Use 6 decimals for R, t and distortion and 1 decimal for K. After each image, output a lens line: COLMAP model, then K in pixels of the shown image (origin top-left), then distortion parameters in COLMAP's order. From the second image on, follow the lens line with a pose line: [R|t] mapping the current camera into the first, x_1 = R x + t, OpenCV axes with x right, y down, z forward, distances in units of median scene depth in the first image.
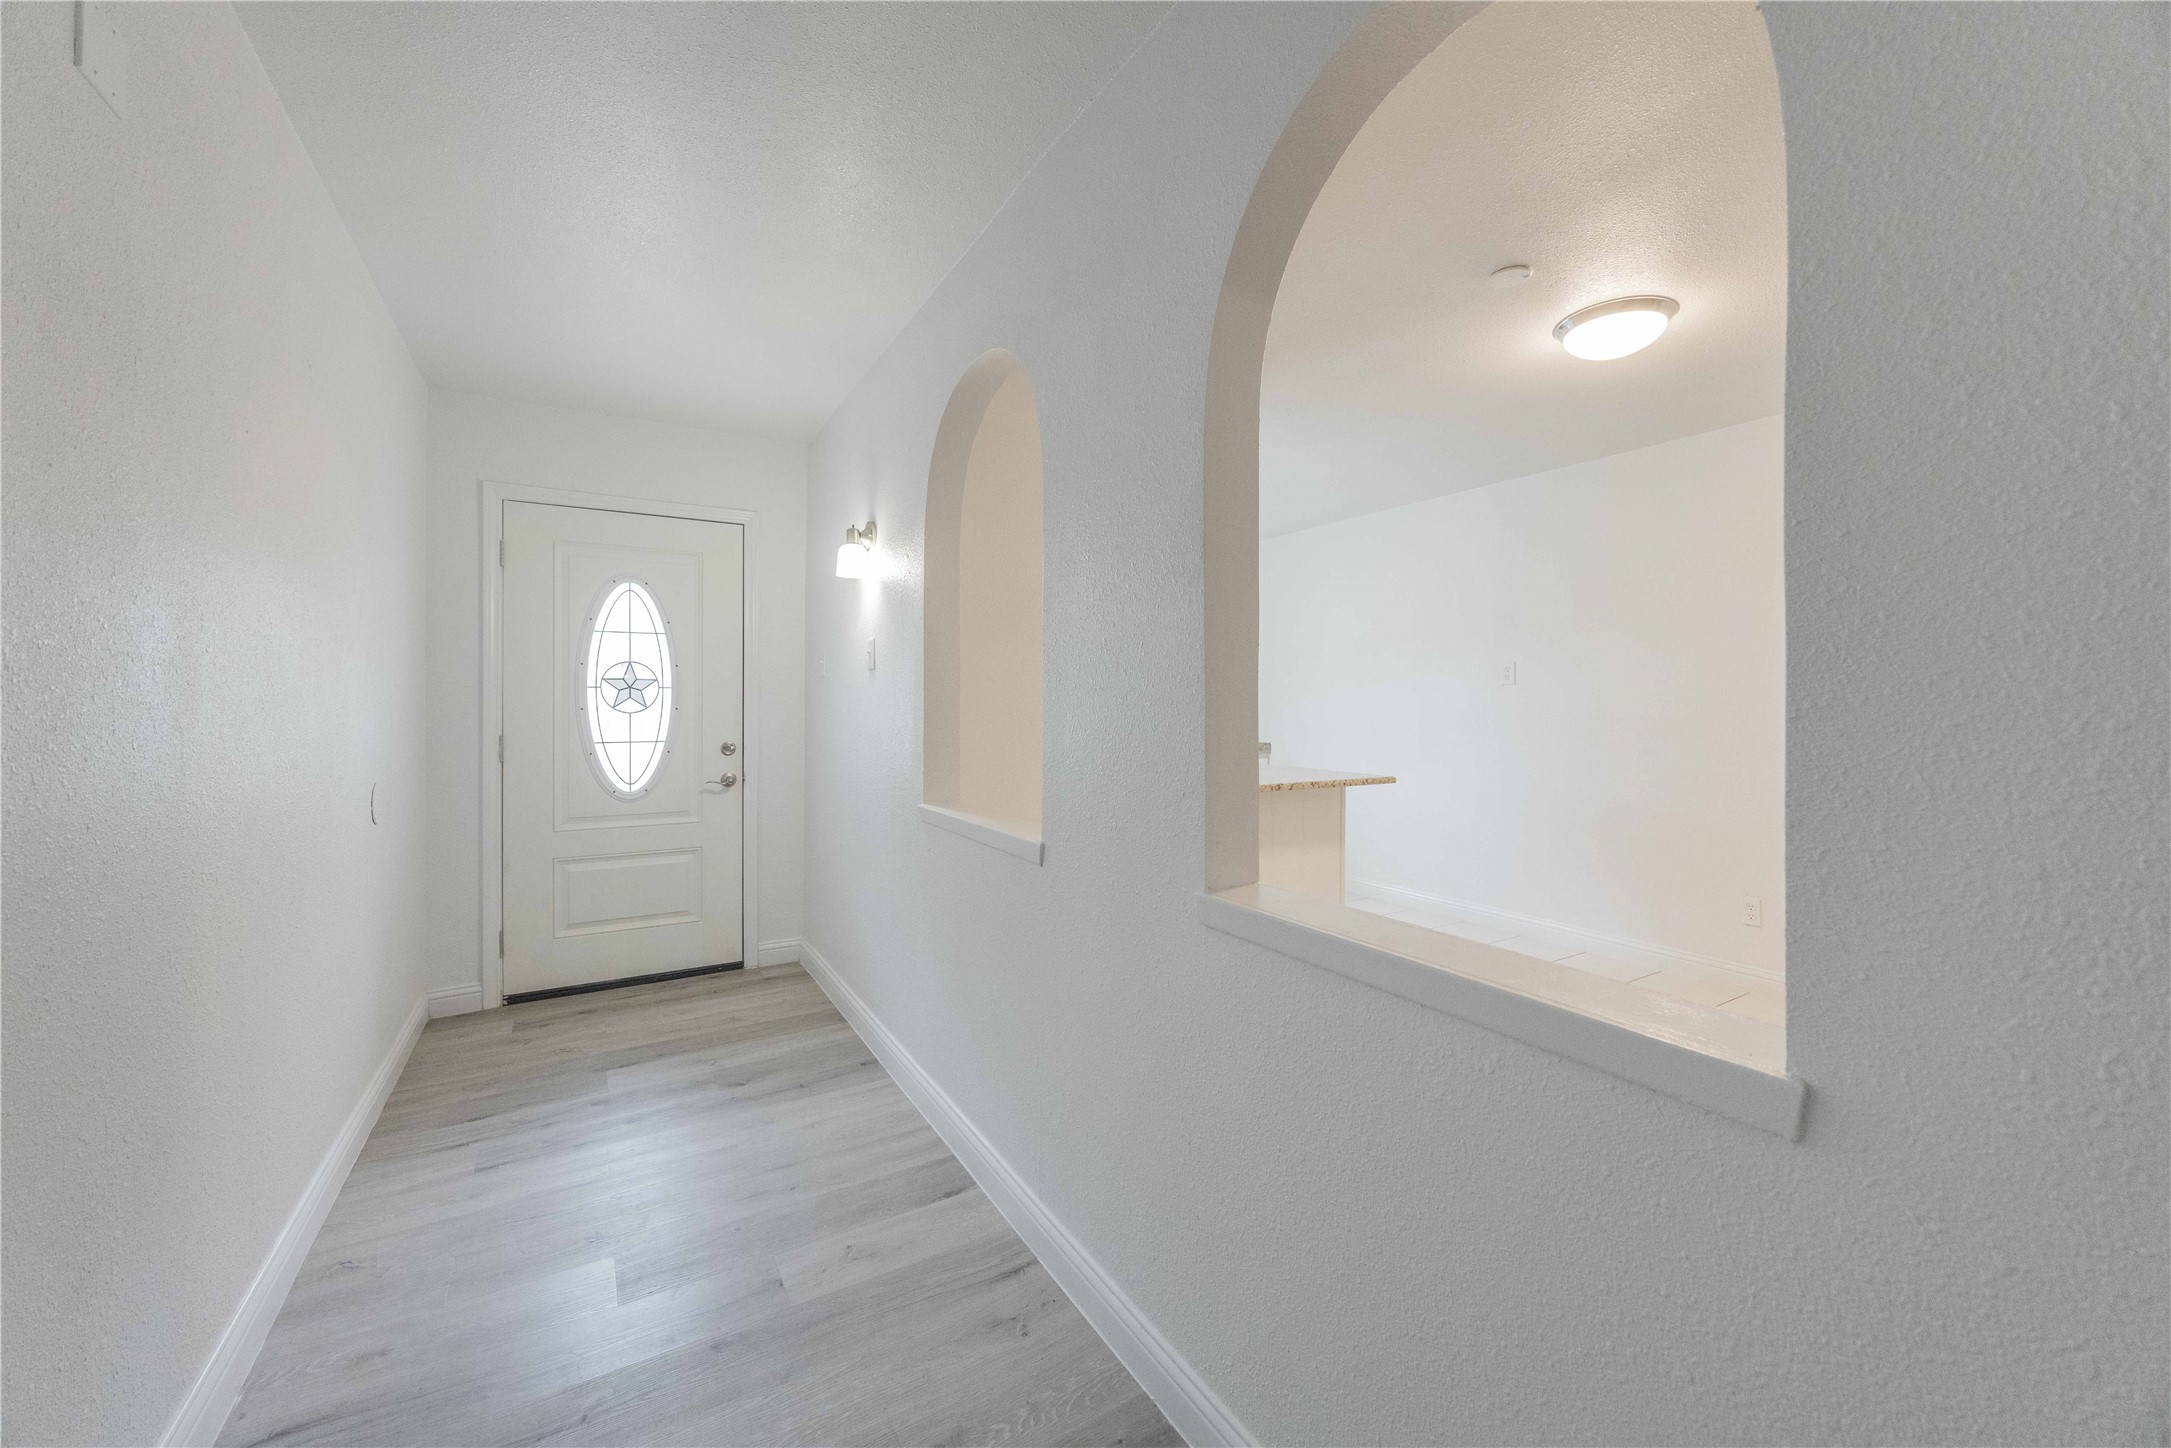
lens RADIAL K [[846.1, 0, 1072.7], [0, 846.1, 709.0], [0, 0, 1]] dist [-0.007025, 0.000672]
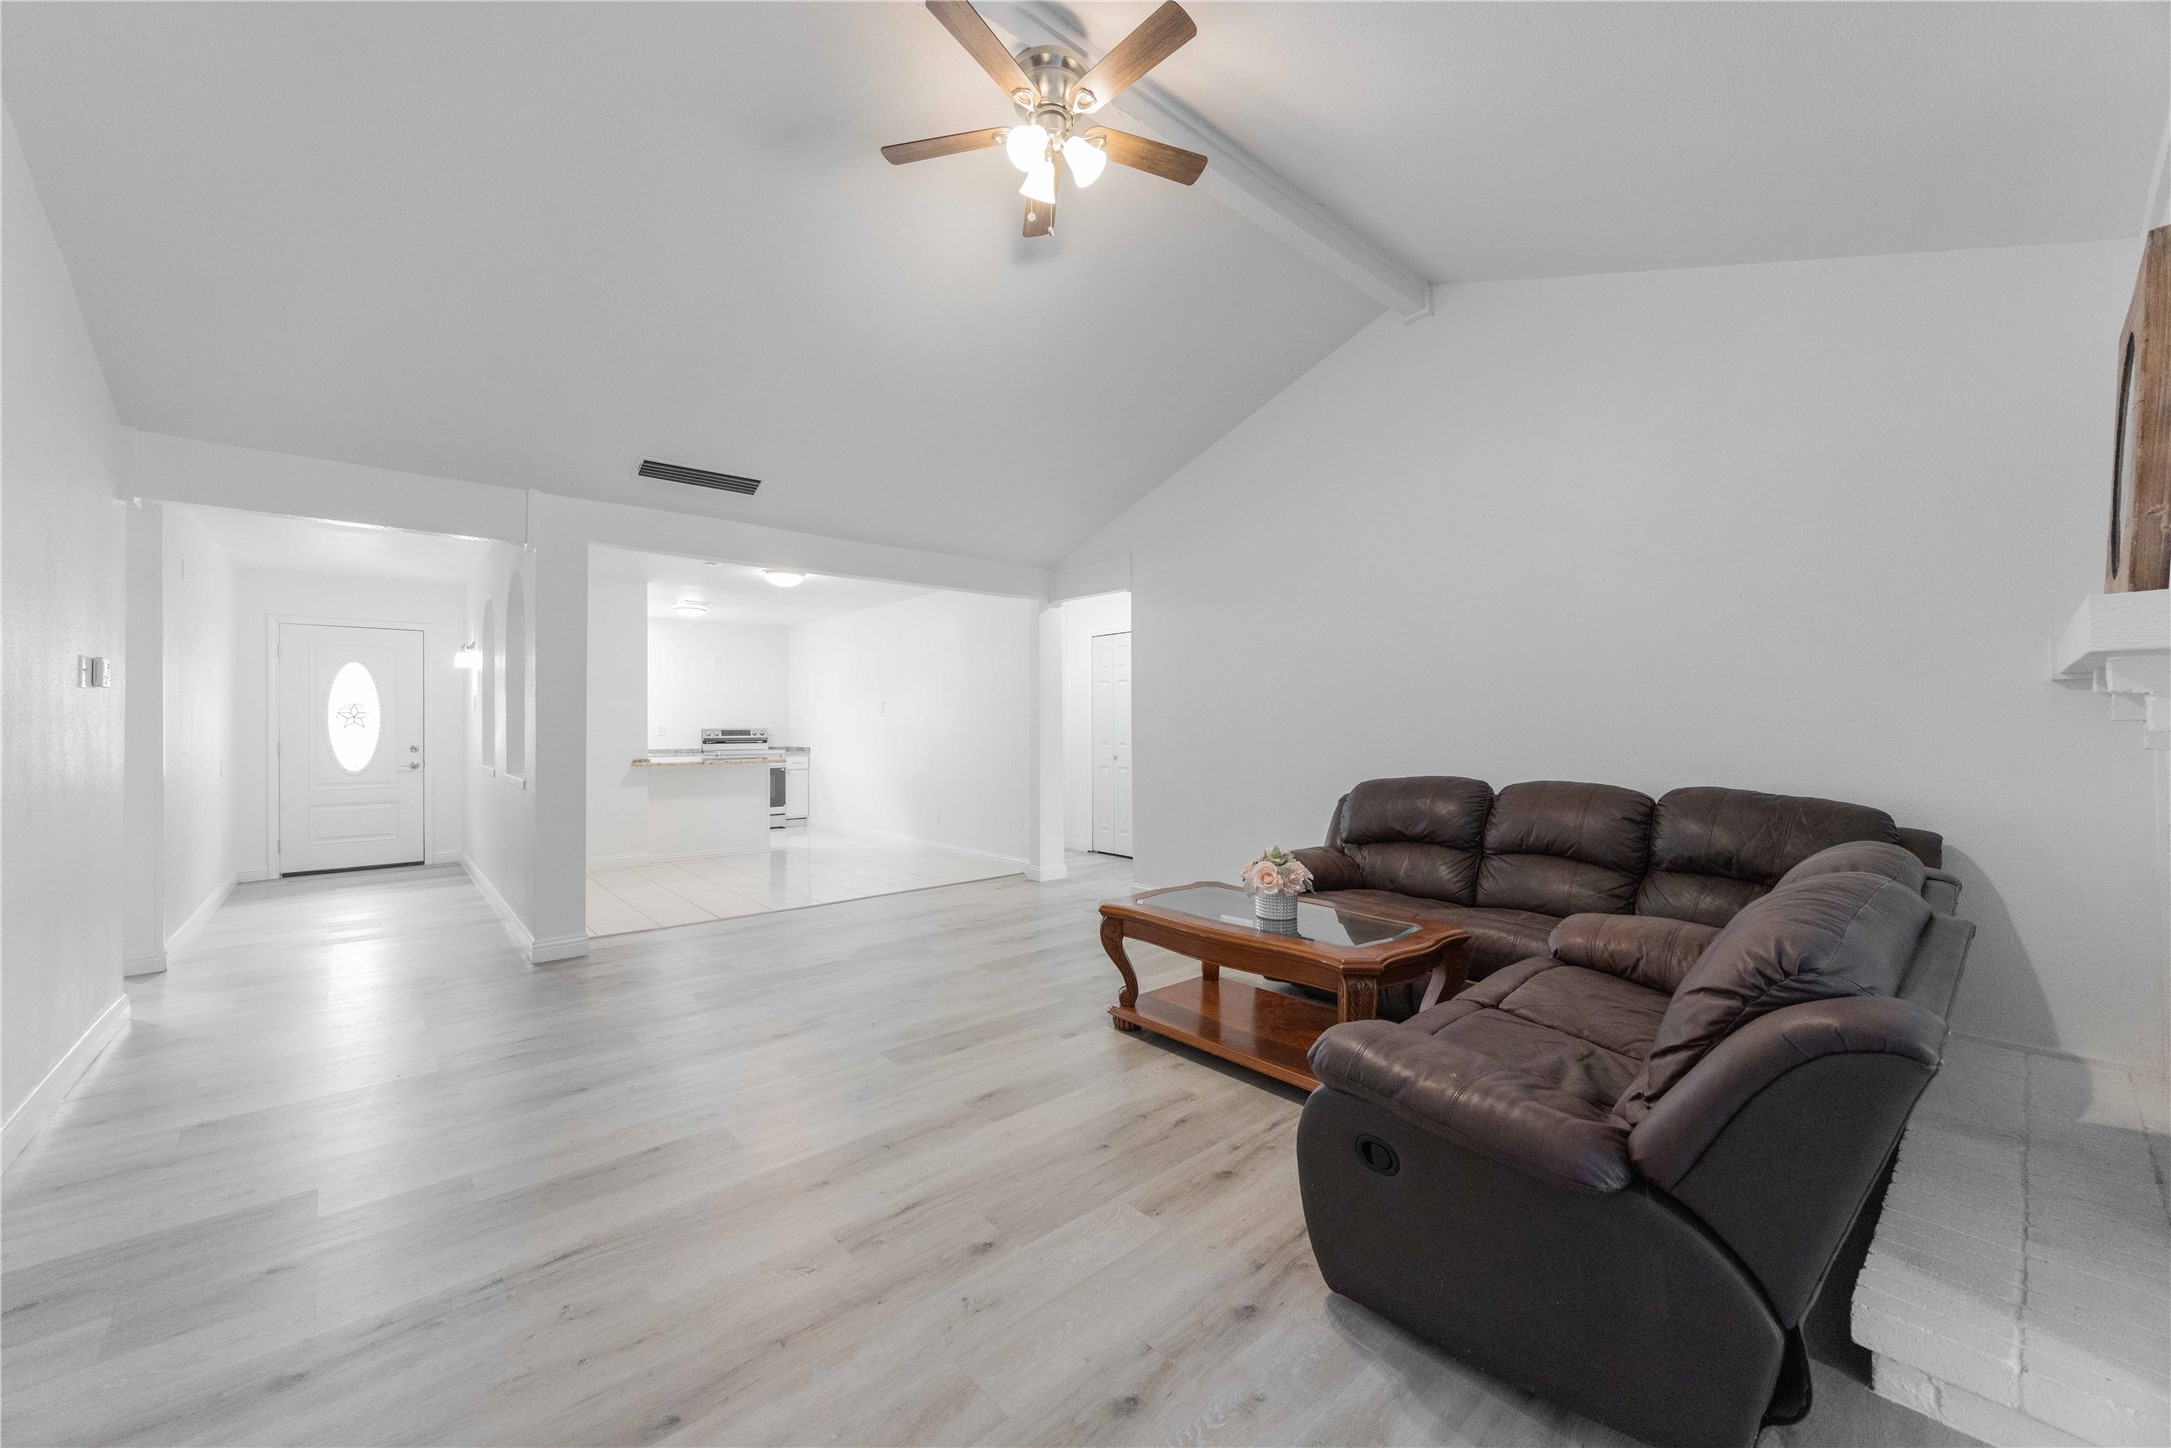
lens RADIAL K [[846.1, 0, 1071.6], [0, 846.1, 731.7], [0, 0, 1]] dist [-0.007025, 0.000672]
pose [[0.984389, -0.004267, 0.175957, 0.745648], [0.004154, 0.999991, 0.001010, 0.013980], [-0.175959, -0.000263, 0.984397, -1.174778]]
